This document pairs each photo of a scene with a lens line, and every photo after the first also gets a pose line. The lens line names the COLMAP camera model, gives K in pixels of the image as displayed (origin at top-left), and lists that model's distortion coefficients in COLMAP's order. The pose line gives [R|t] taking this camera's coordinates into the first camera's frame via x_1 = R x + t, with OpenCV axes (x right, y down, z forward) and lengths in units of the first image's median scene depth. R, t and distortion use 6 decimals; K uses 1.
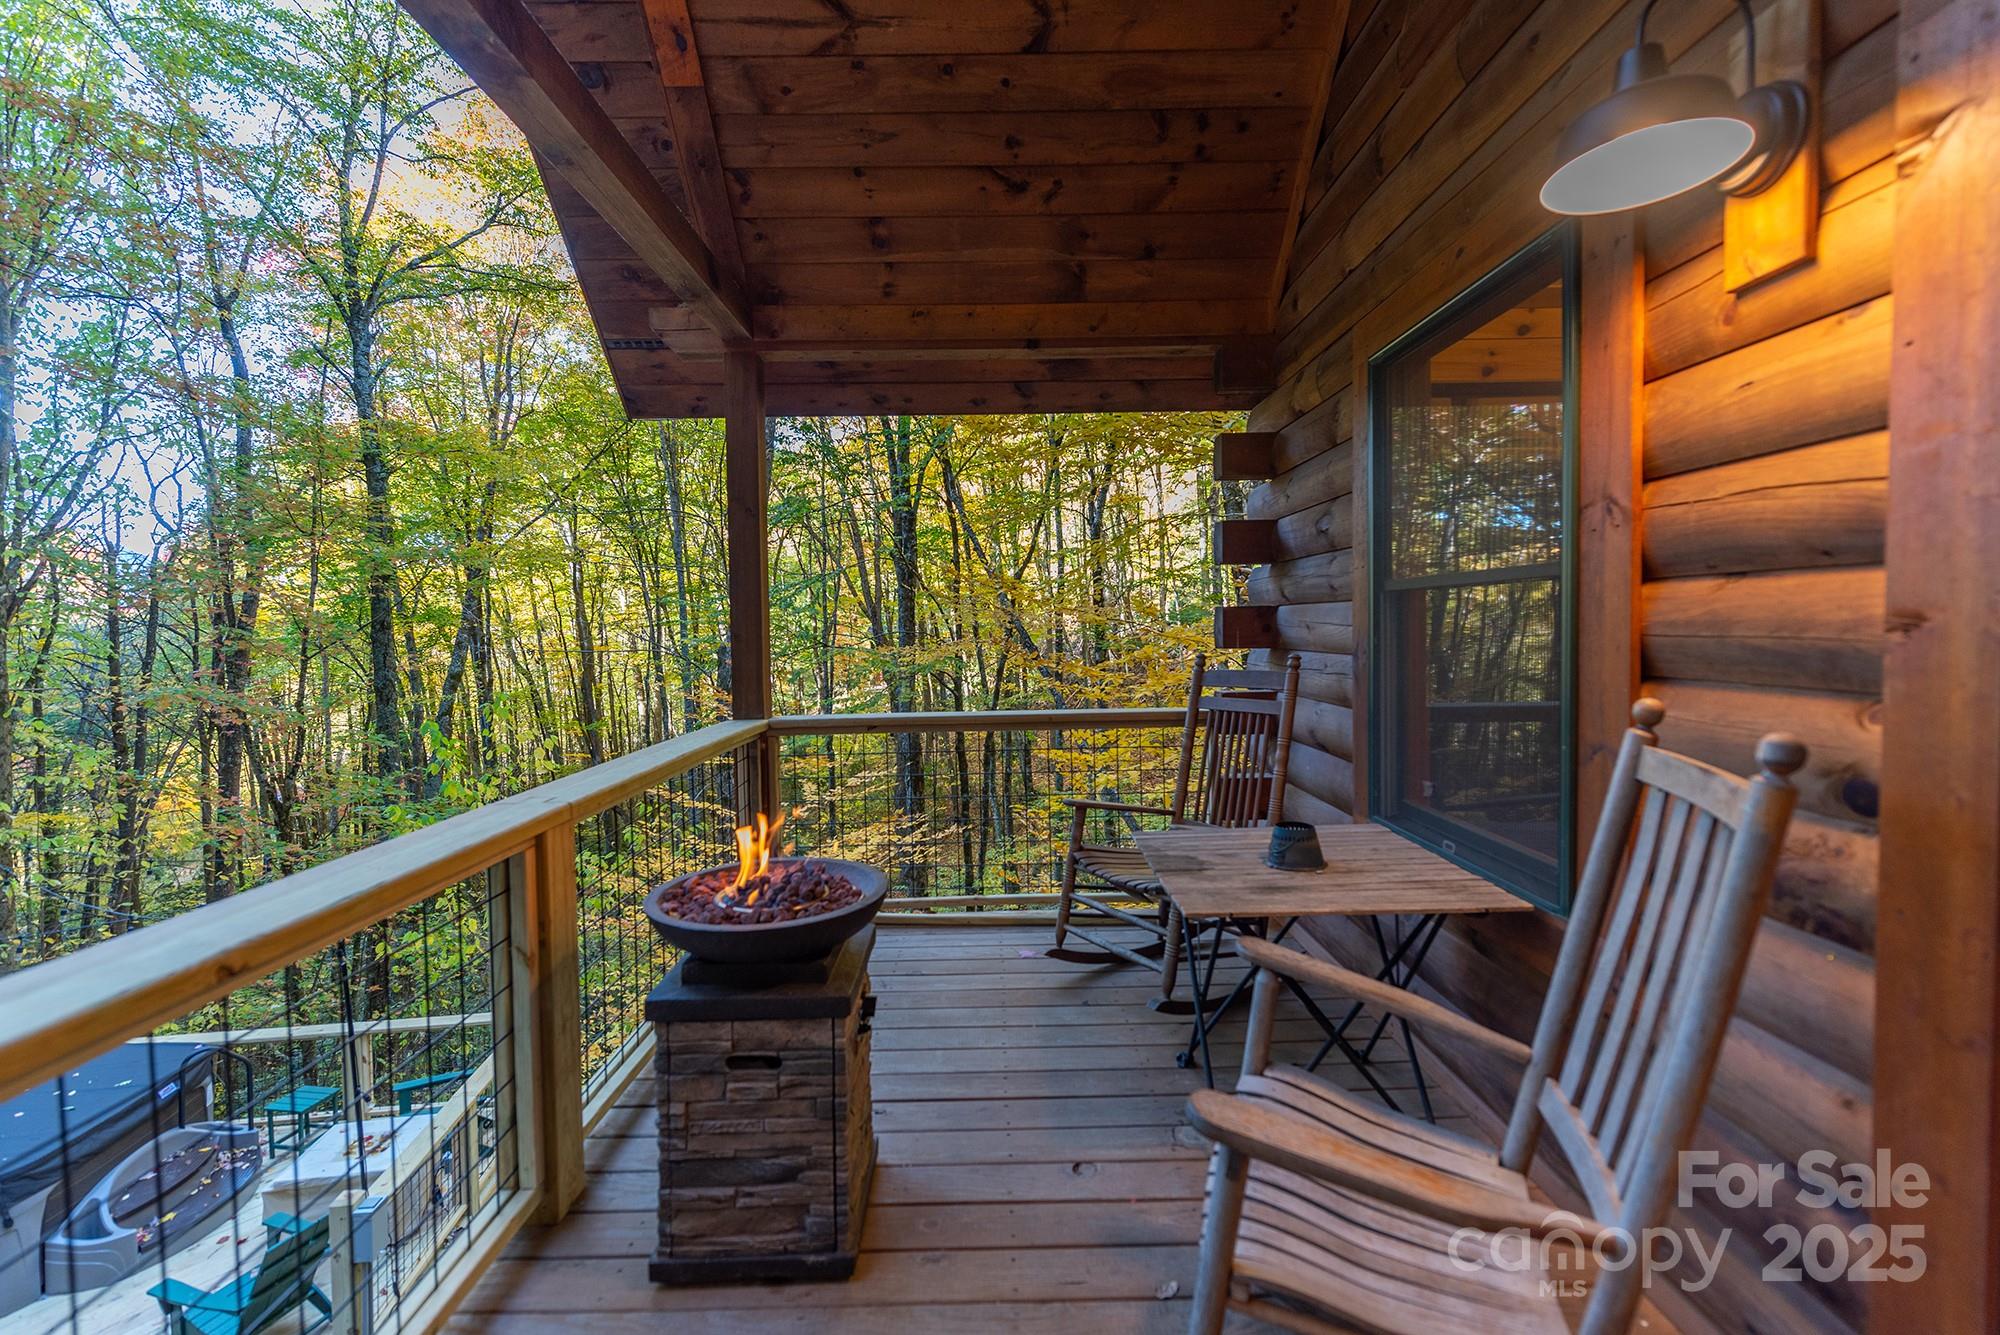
lens RADIAL K [[864.3, 0, 997.1], [0, 864.3, 658.1], [0, 0, 1]] dist [0.013133, -0.001324]
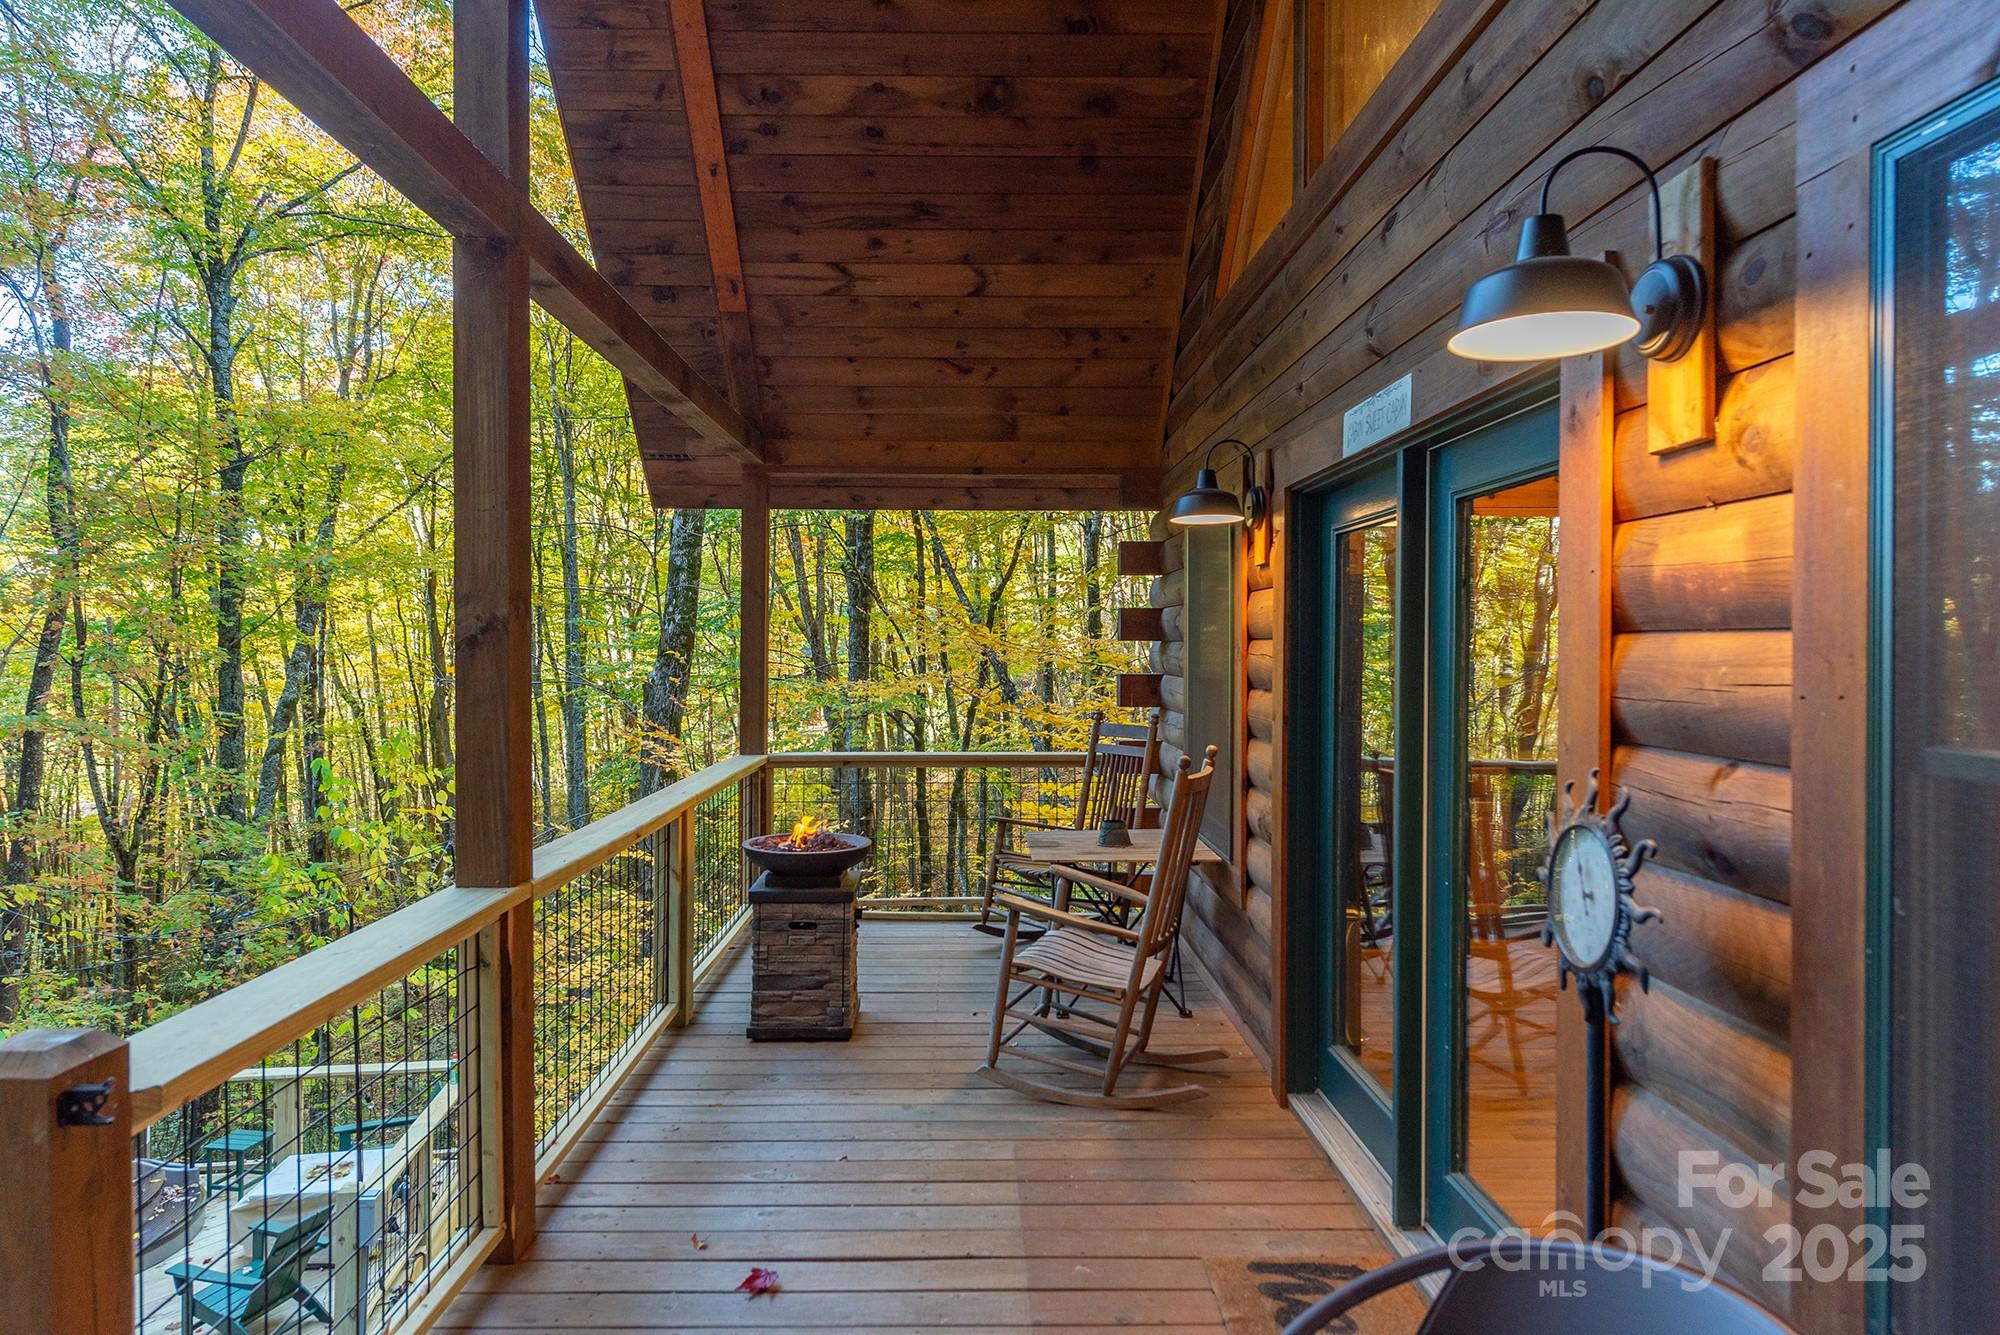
lens RADIAL K [[1154.0, 0, 971.2], [0, 1154.0, 633.8], [0, 0, 1]] dist [0.015497, -0.006534]
pose [[0.999814, 0.018958, -0.003450, 0.047437], [-0.019106, 0.998571, -0.049907, -0.033433], [0.002499, 0.049964, 0.998748, -0.823694]]
